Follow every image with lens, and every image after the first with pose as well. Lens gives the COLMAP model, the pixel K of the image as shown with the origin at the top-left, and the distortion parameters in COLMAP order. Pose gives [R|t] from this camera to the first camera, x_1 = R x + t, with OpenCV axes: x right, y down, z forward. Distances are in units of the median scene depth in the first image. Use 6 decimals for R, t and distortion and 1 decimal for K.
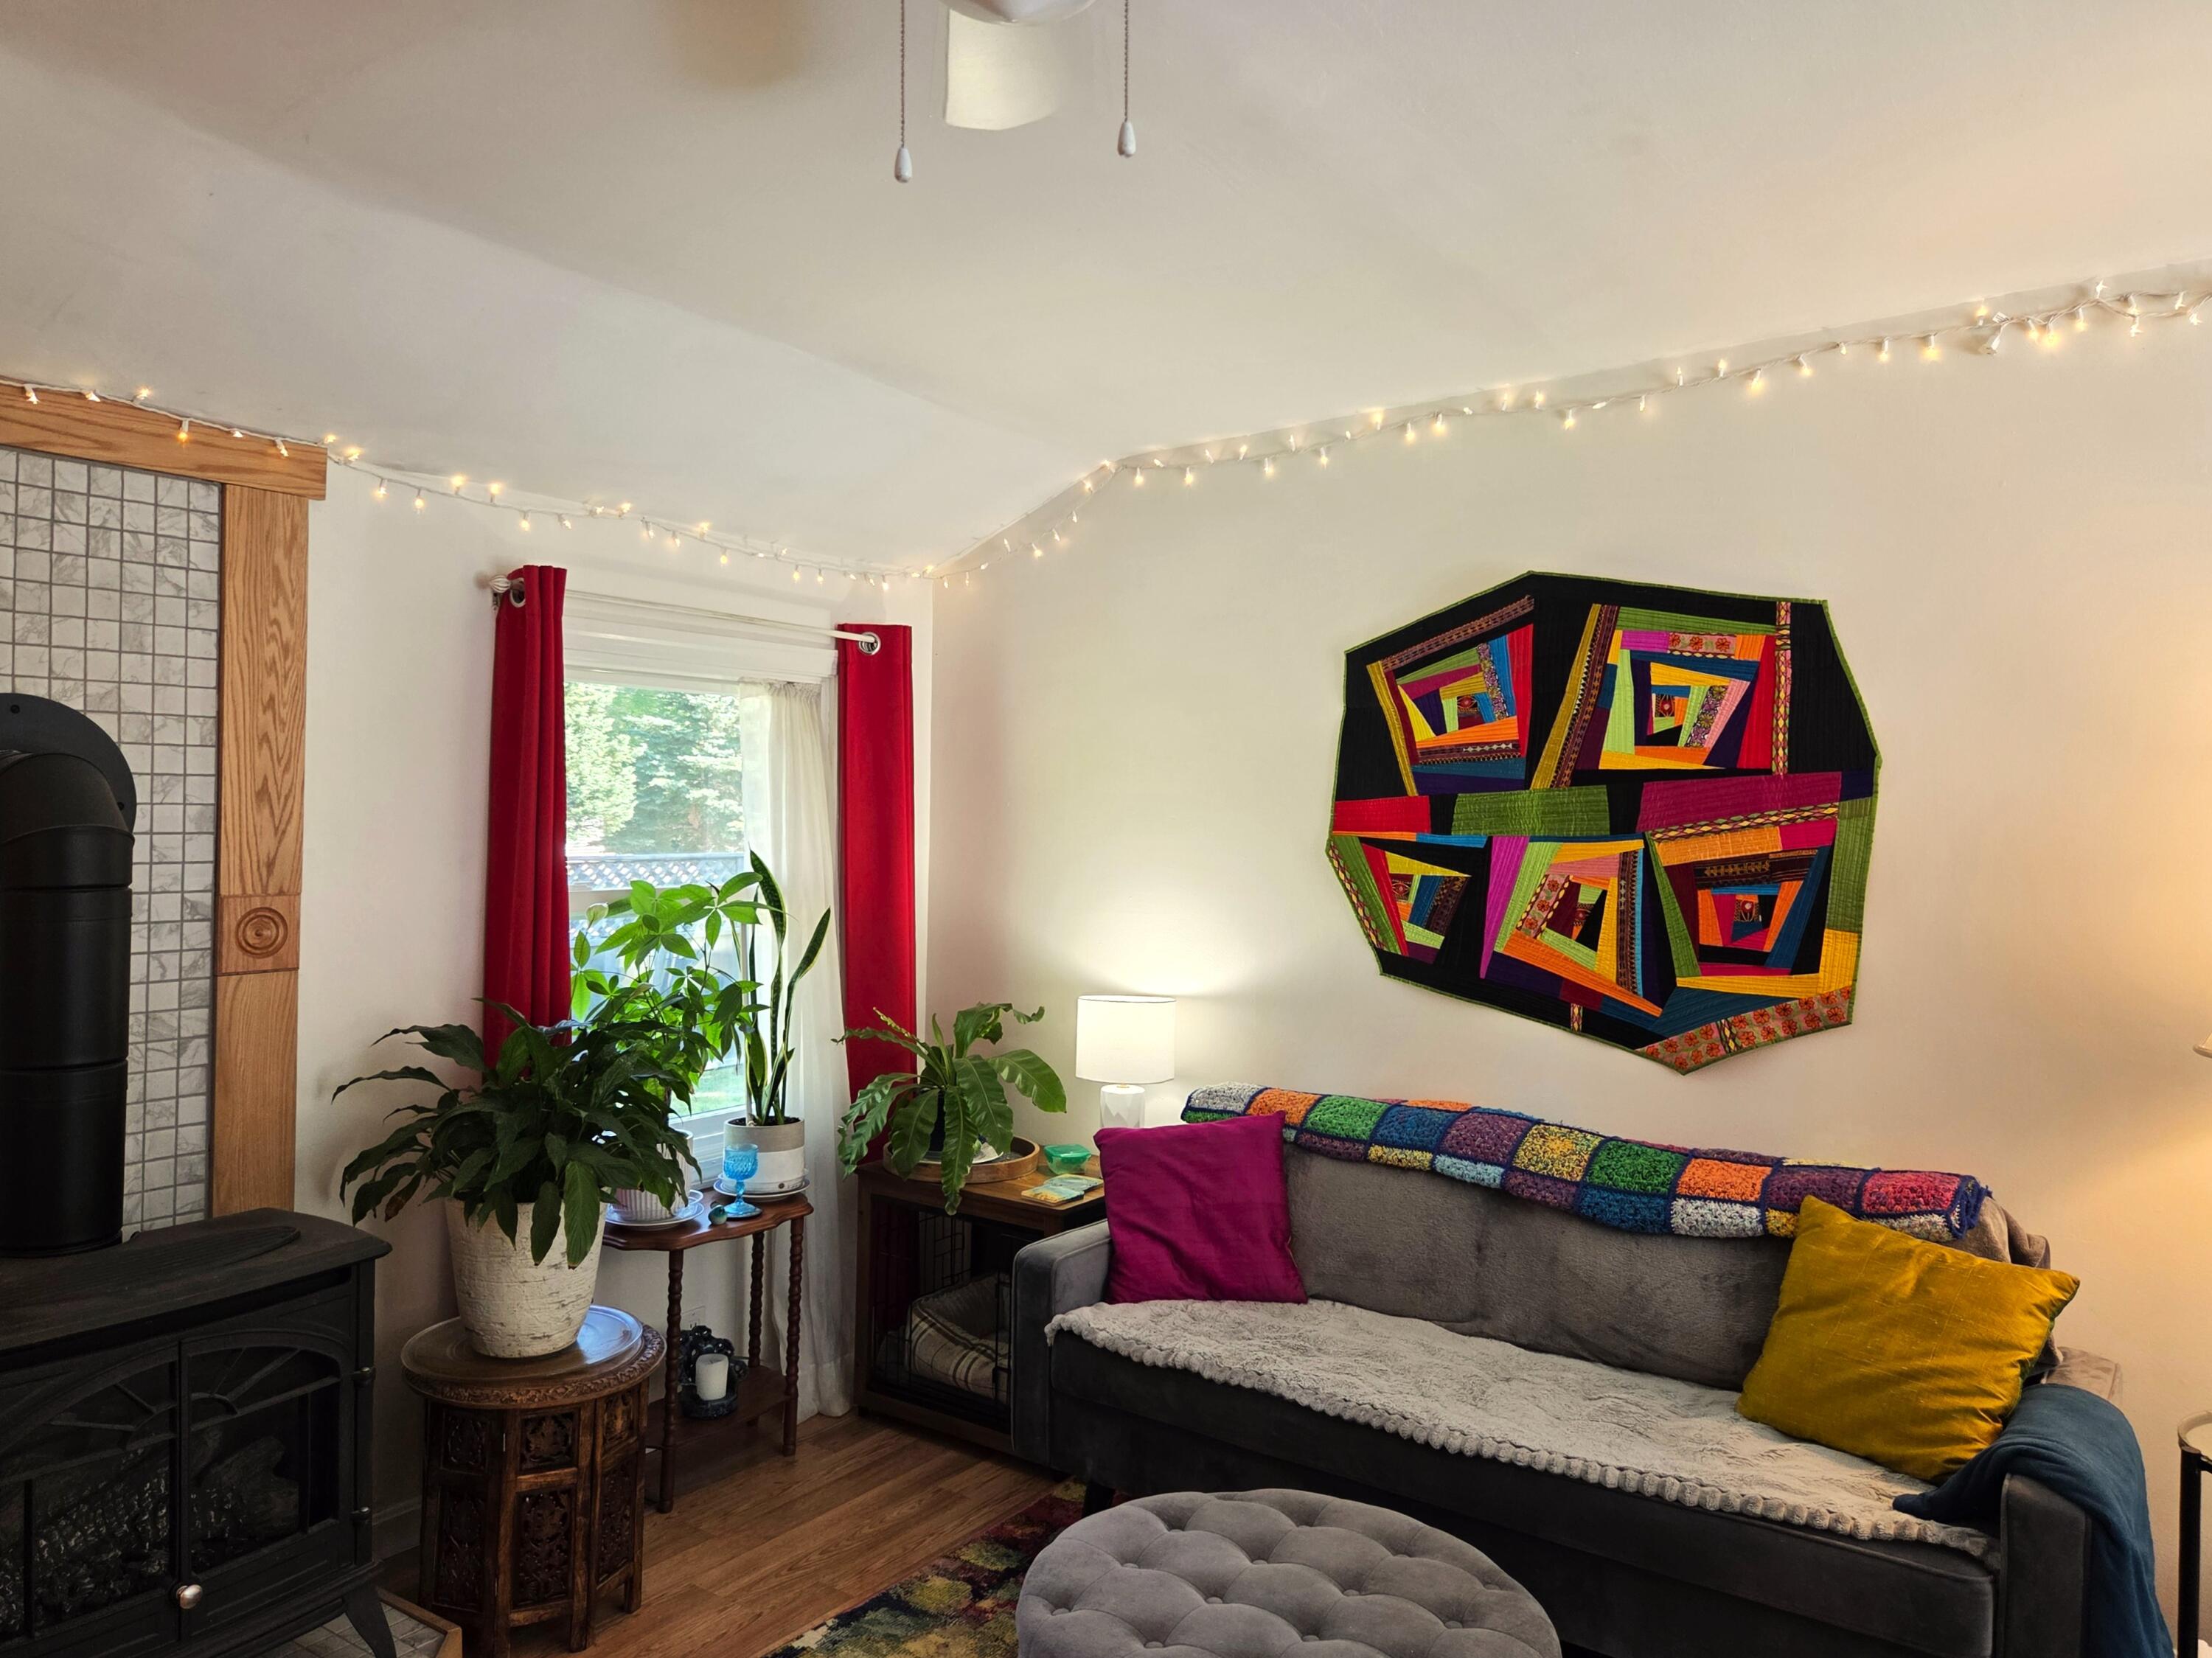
lens RADIAL K [[1520.4, 0, 1103.8], [0, 1520.4, 821.3], [0, 0, 1]] dist [0.087327, -0.083459]
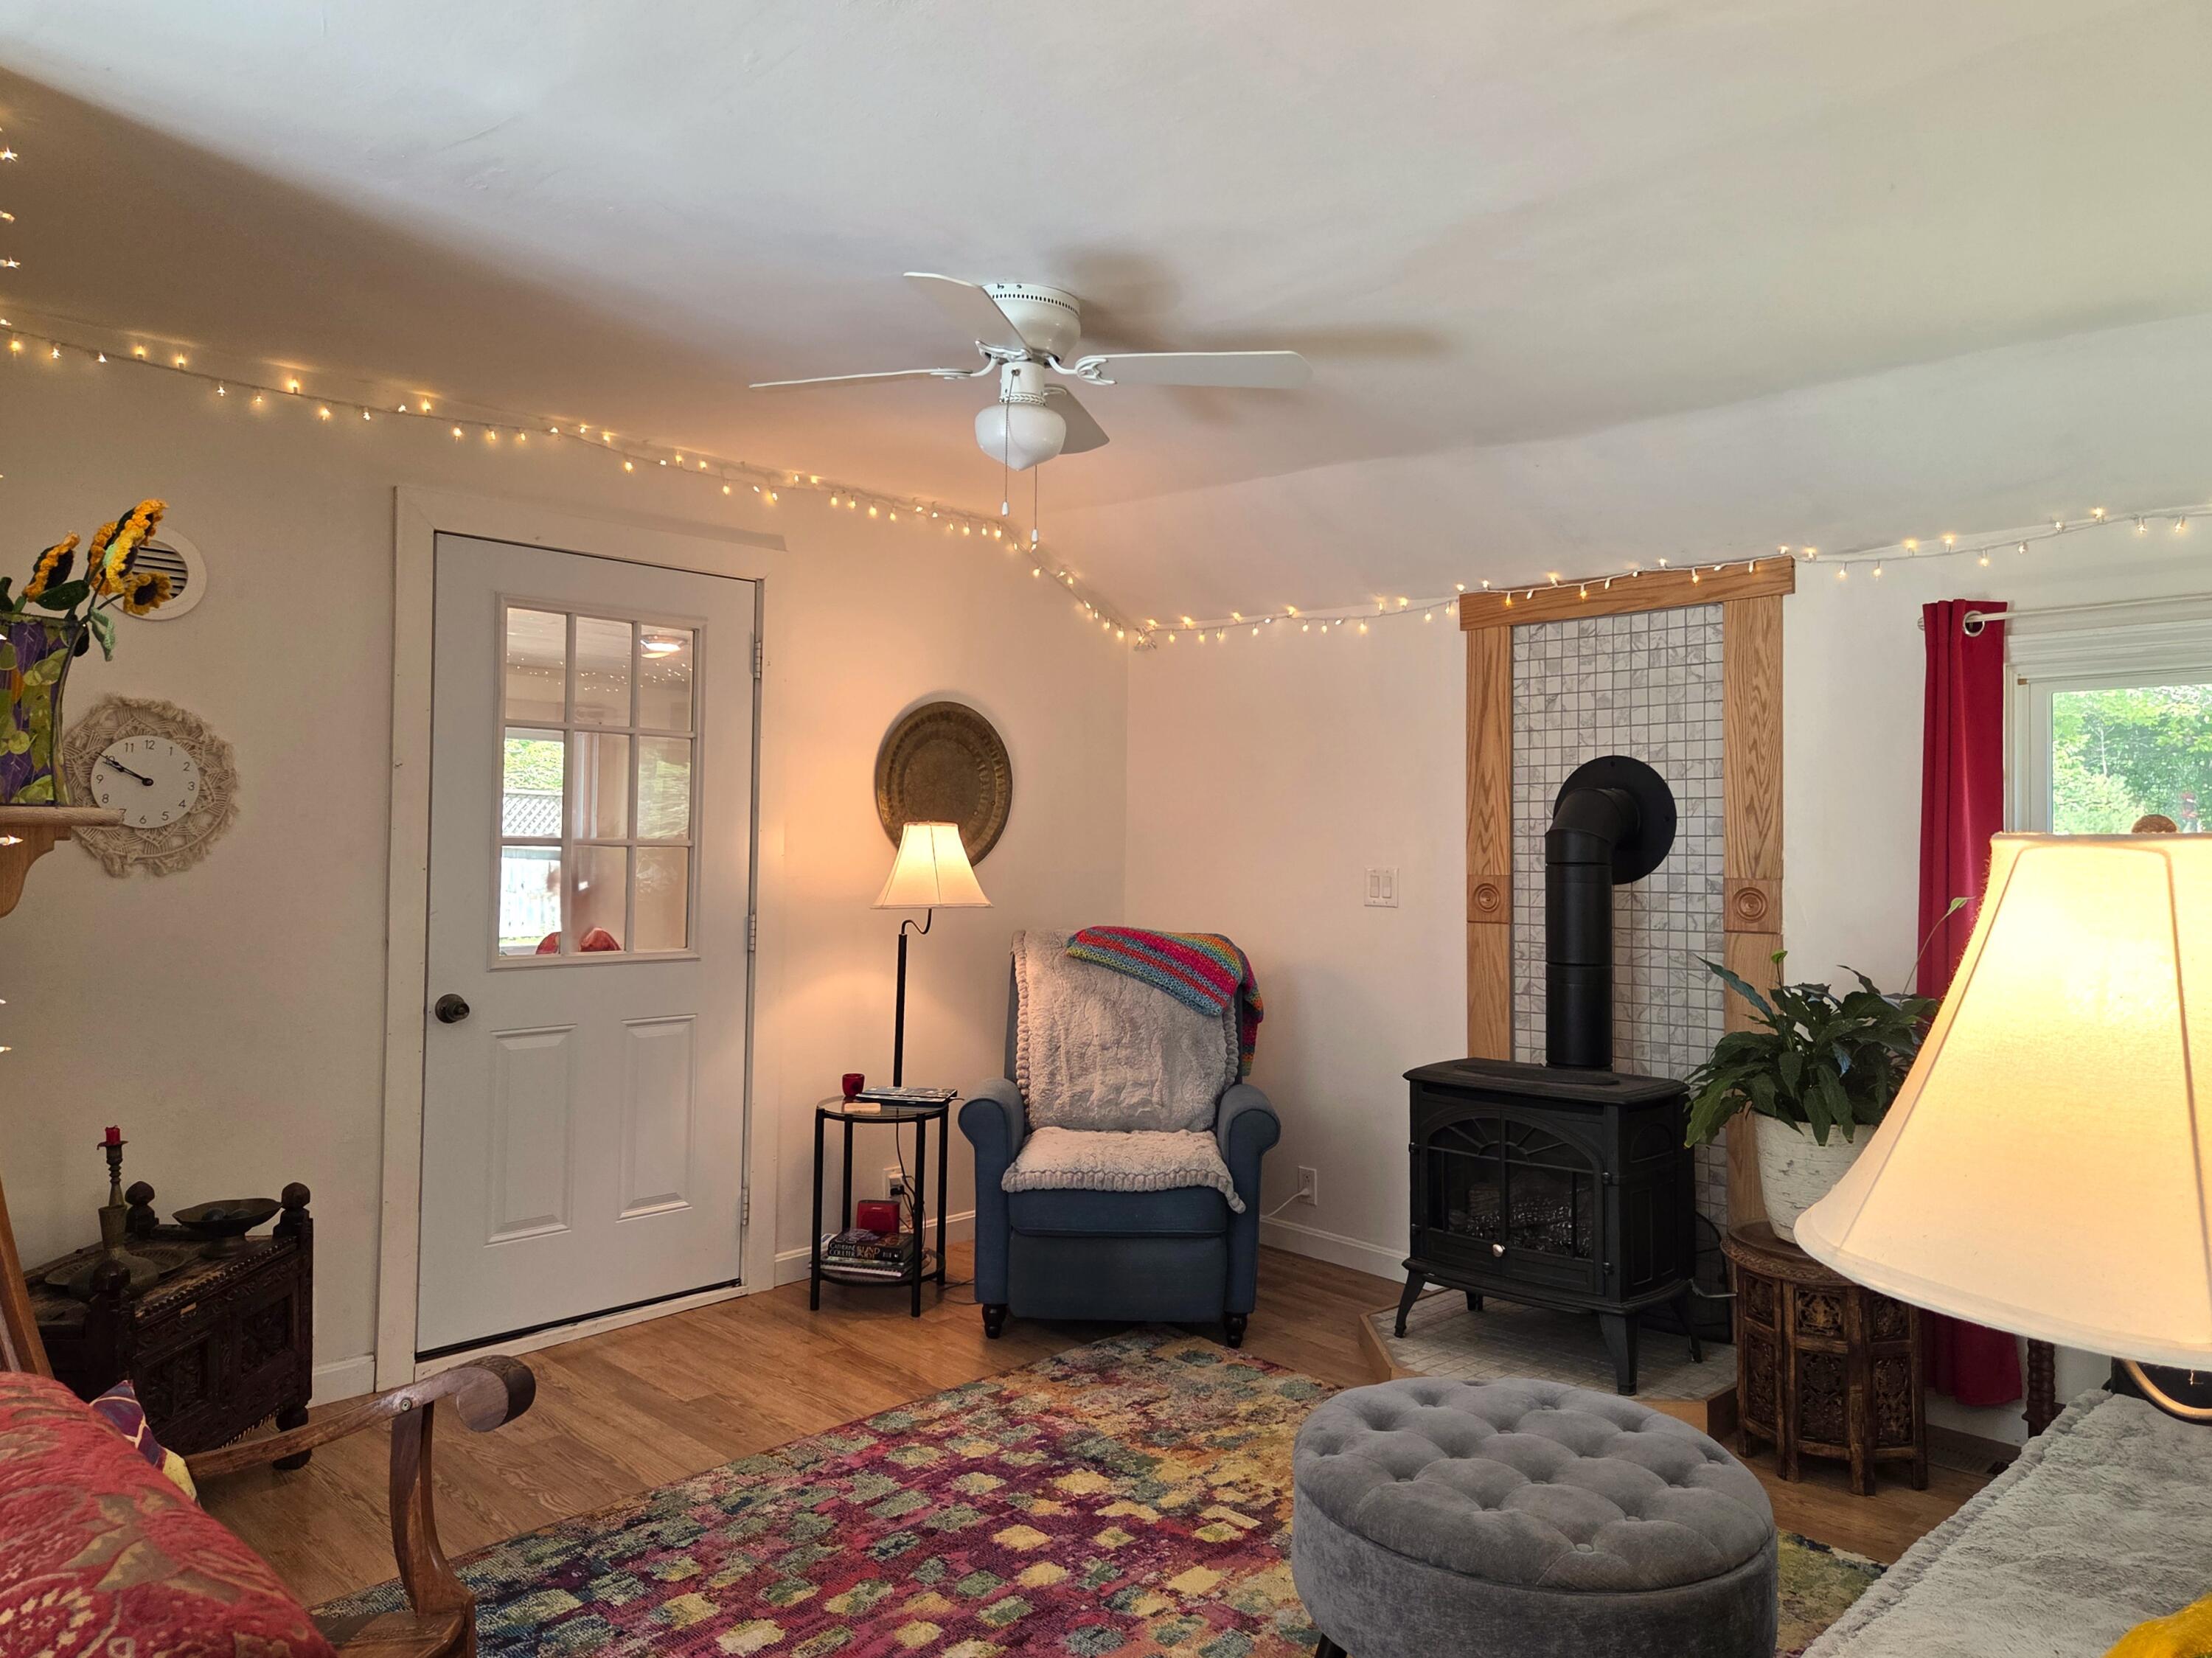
lens RADIAL K [[1520.4, 0, 1103.8], [0, 1520.4, 821.3], [0, 0, 1]] dist [0.087327, -0.083459]
pose [[-0.121302, -0.038387, -0.991873, 0.982852], [-0.010996, 0.999243, -0.037327, 0.056328], [0.992555, 0.006379, -0.121632, 0.598721]]
